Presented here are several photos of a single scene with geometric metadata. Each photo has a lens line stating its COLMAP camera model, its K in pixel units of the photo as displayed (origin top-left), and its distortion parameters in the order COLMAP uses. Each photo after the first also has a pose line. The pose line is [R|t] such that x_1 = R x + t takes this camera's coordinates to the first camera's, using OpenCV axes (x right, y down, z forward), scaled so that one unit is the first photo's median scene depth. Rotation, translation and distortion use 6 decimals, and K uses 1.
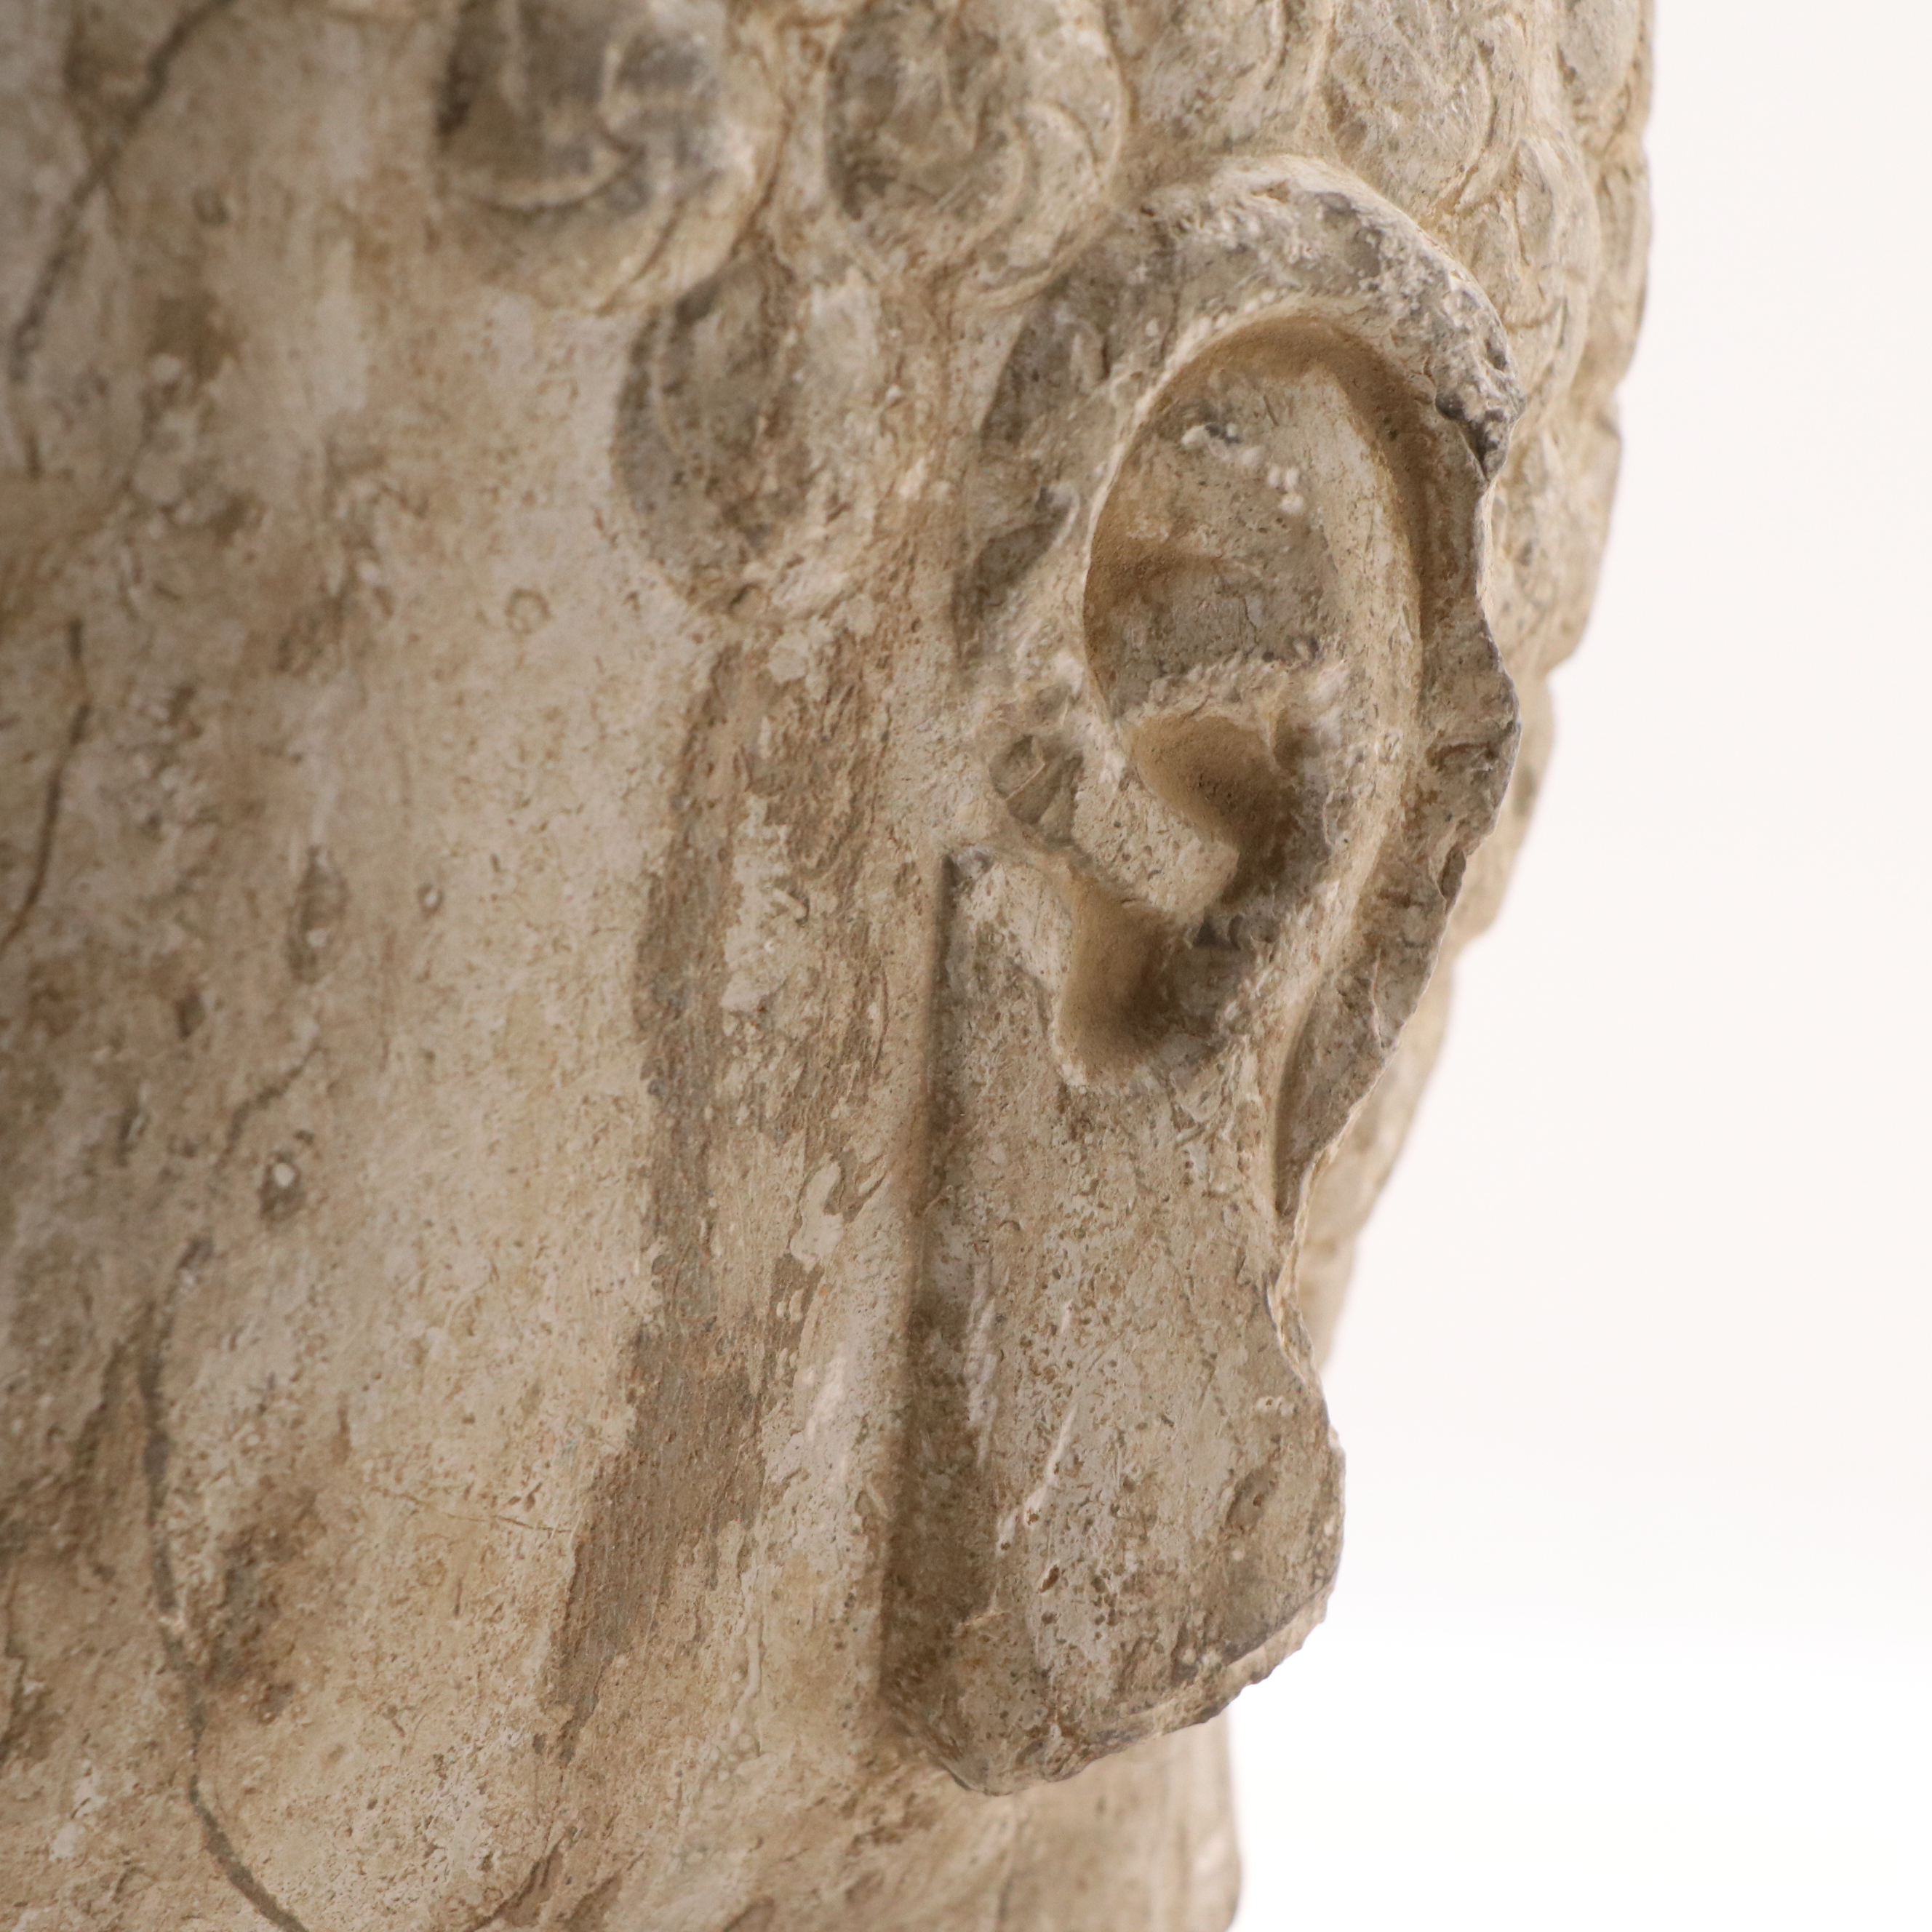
lens RADIAL K [[8952.4, 0, 964.1], [0, 8952.4, 975.3], [0, 0, 1]] dist [0.171133, 0.000000]
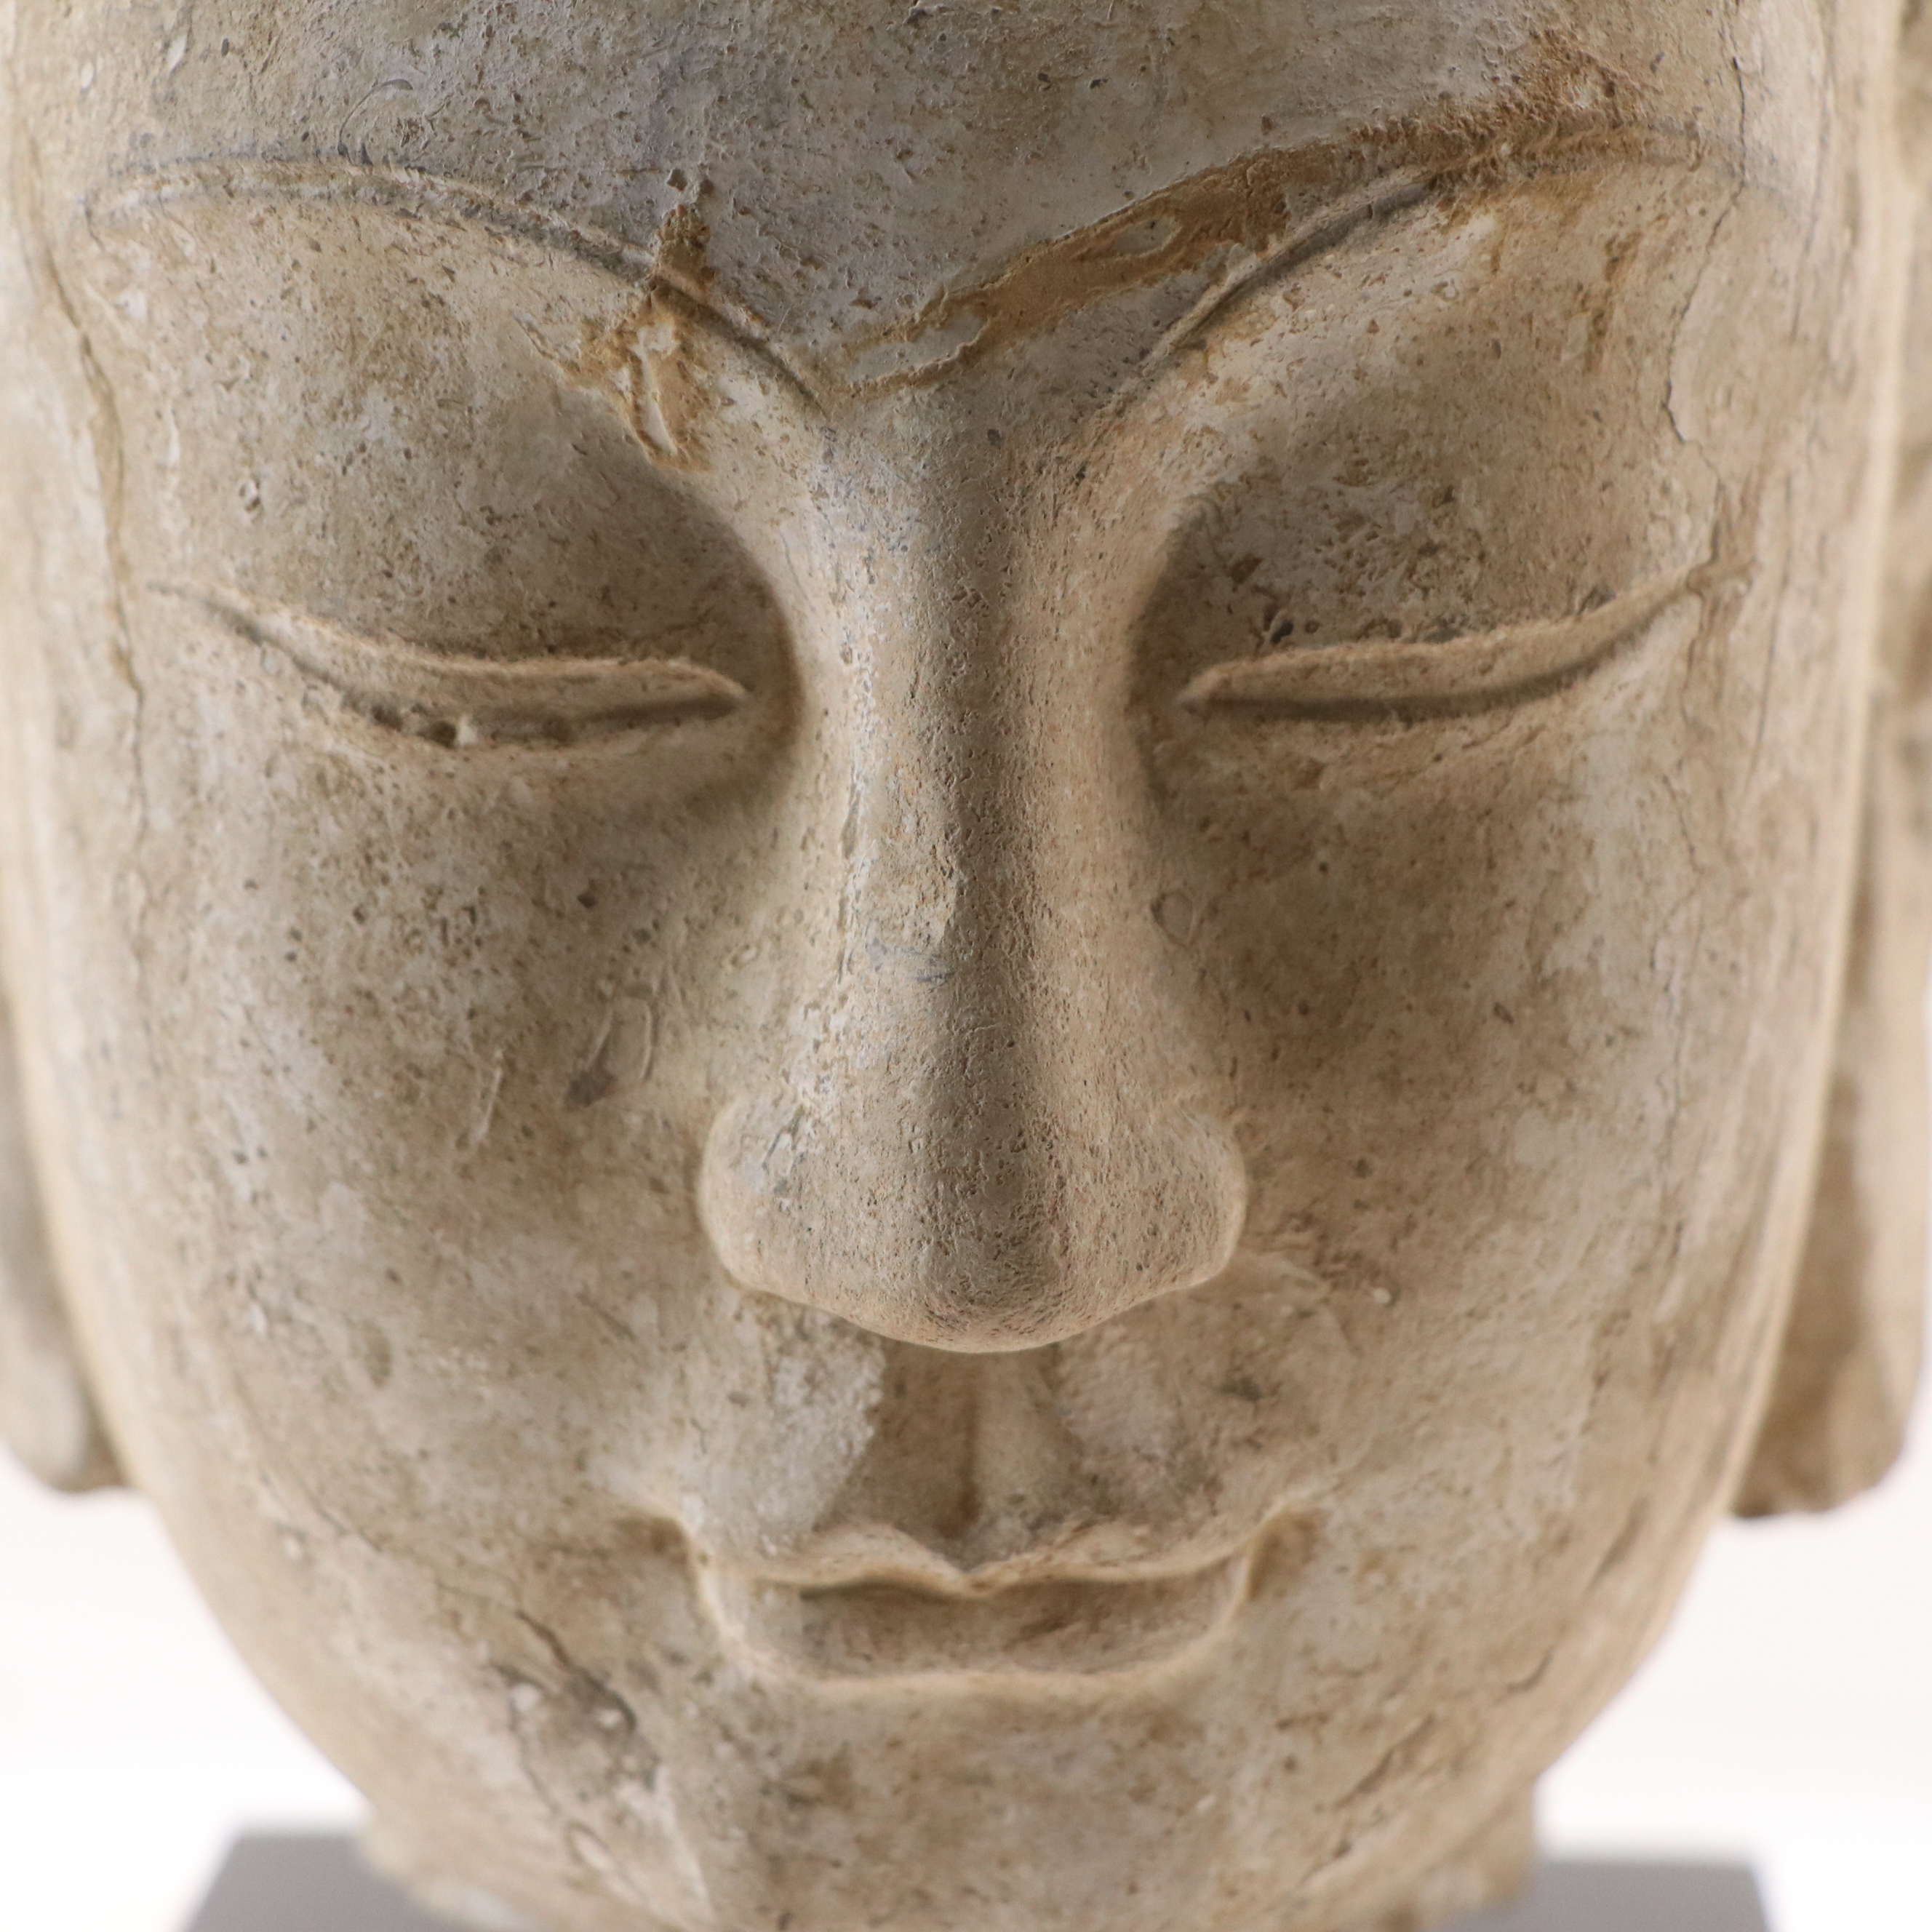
lens RADIAL K [[8400.2, 0, 960.7], [0, 8400.2, 980.1], [0, 0, 1]] dist [0.104275, 0.000000]
pose [[0.640014, -0.091719, 0.762869, -0.906267], [0.126118, 0.991924, 0.013451, -0.004939], [-0.757942, 0.087603, 0.646413, 0.404654]]
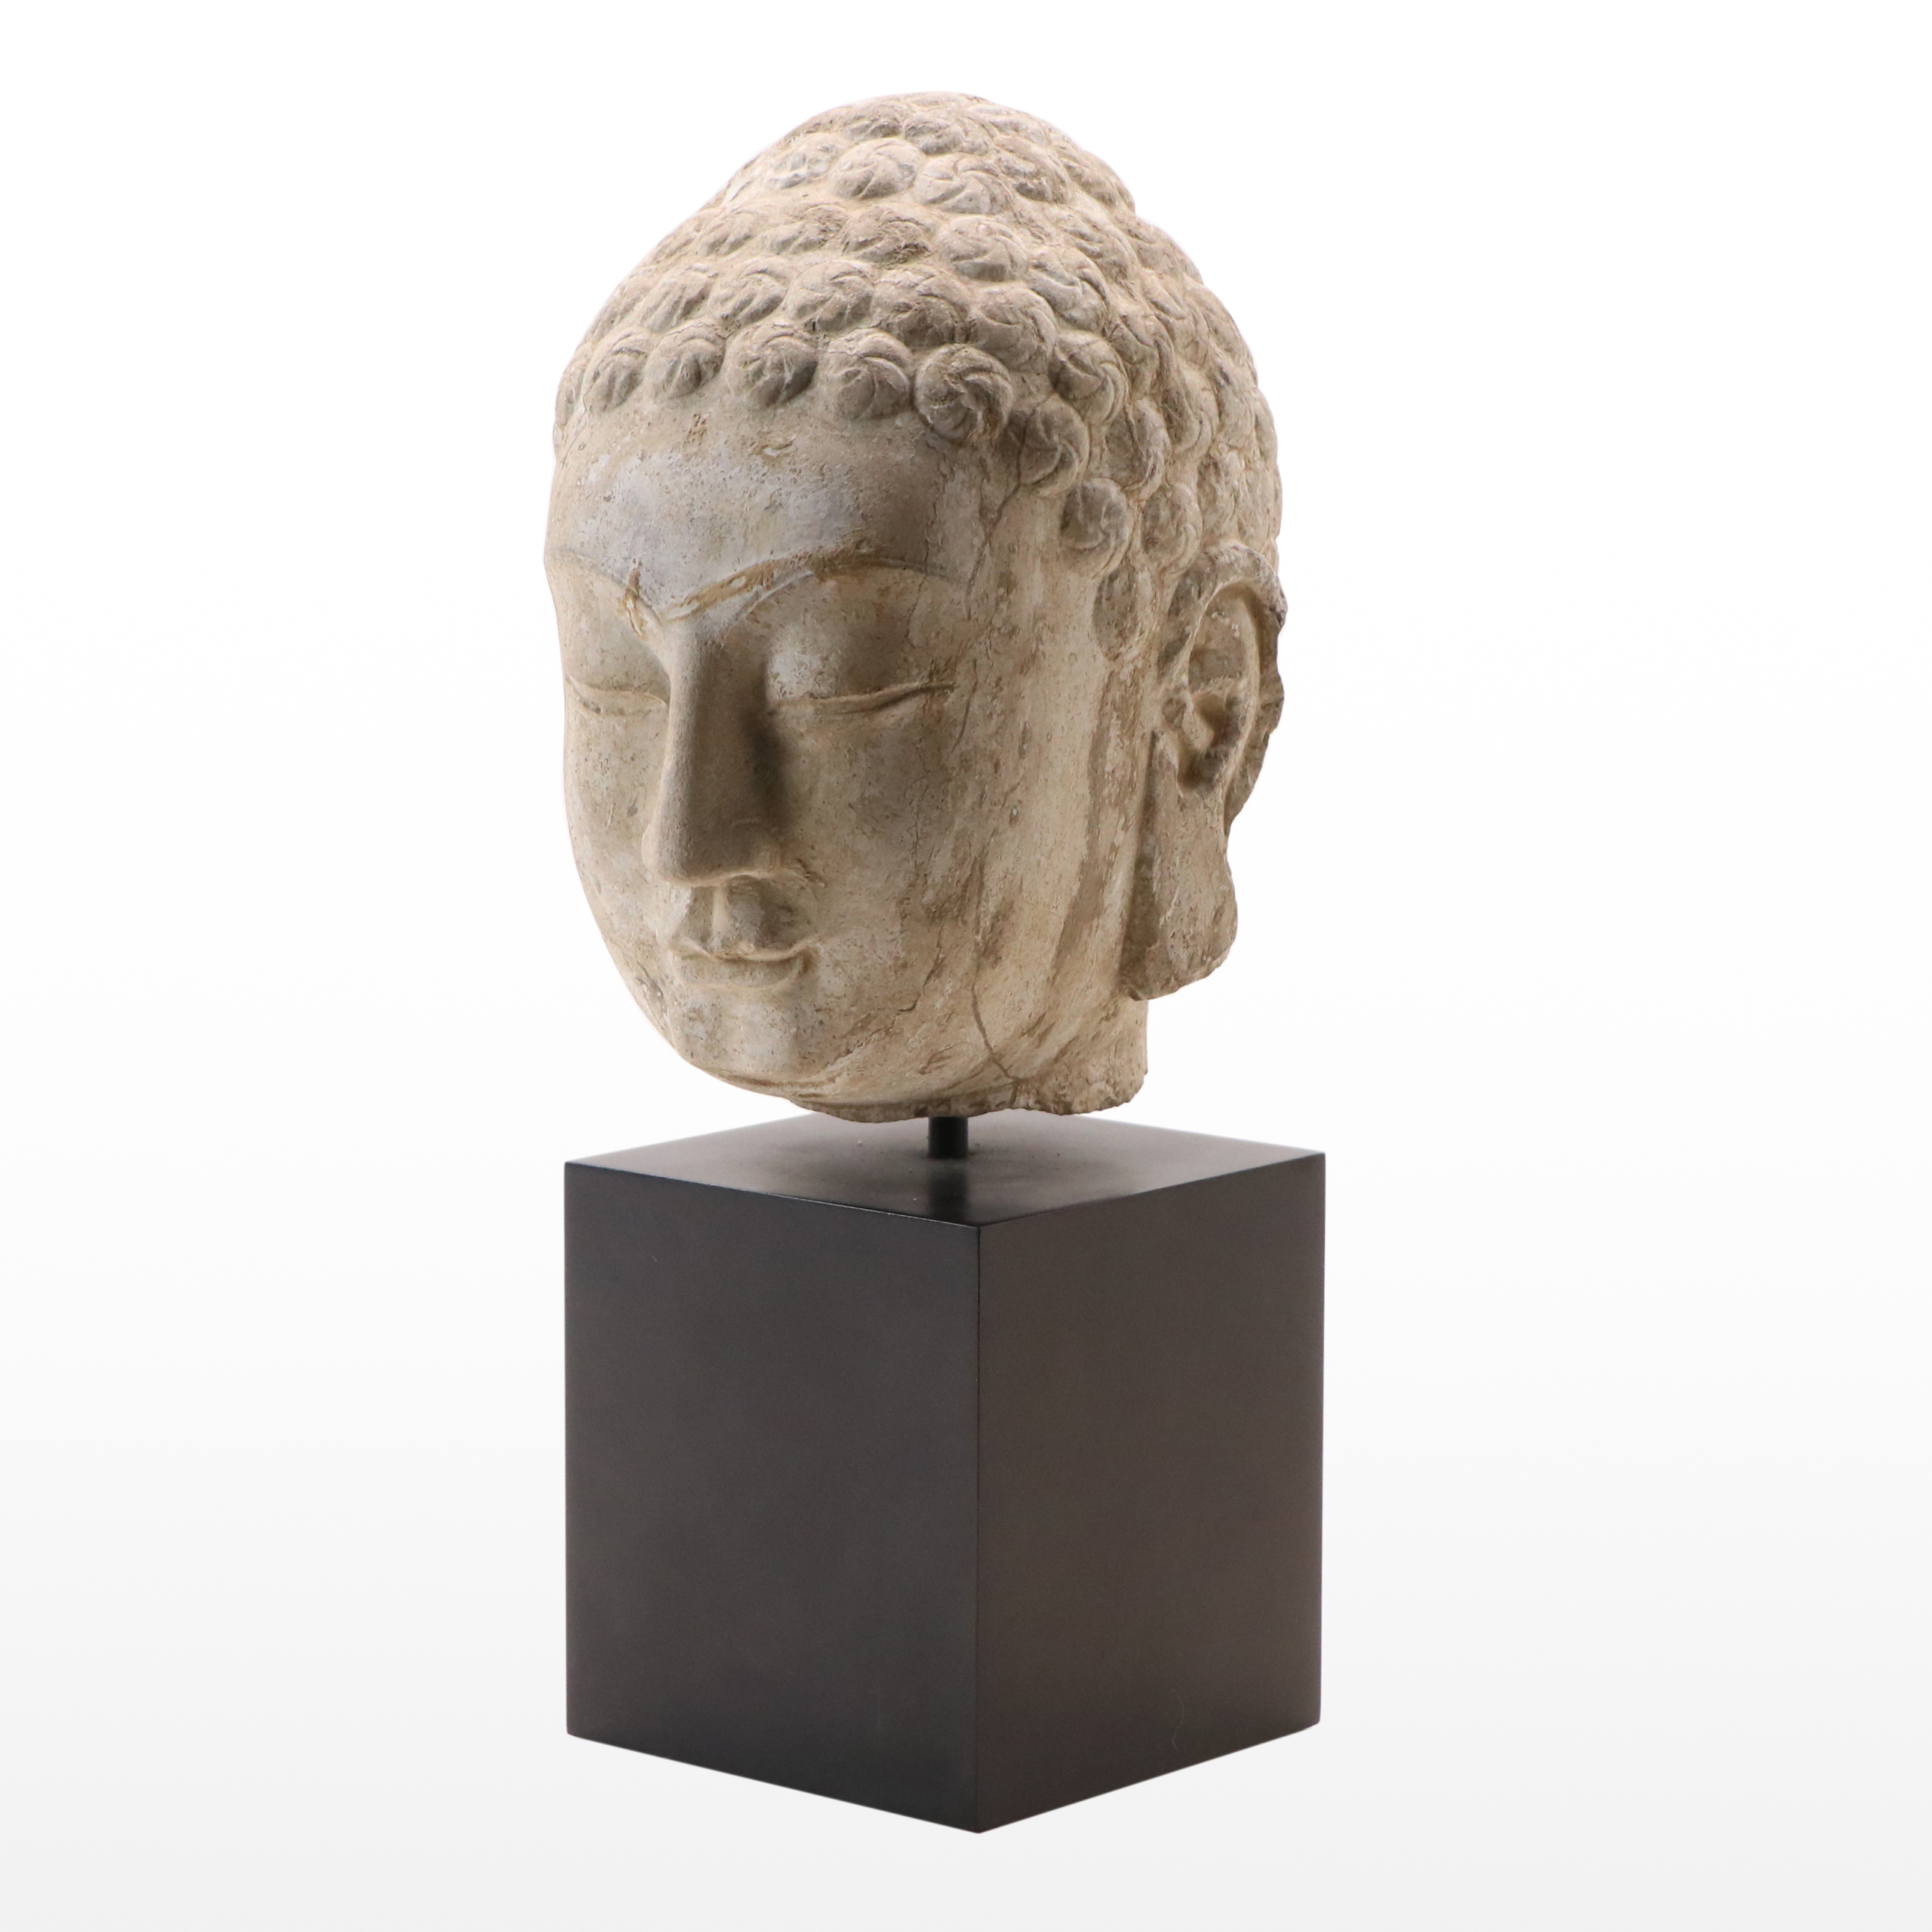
lens RADIAL K [[7041.0, 0, 985.7], [0, 7041.0, 959.6], [0, 0, 1]] dist [0.292333, 0.000000]
pose [[0.950873, -0.016051, 0.309166, -0.959831], [0.033484, 0.998129, -0.051161, 0.225141], [-0.307766, 0.059000, 0.949631, -1.700060]]
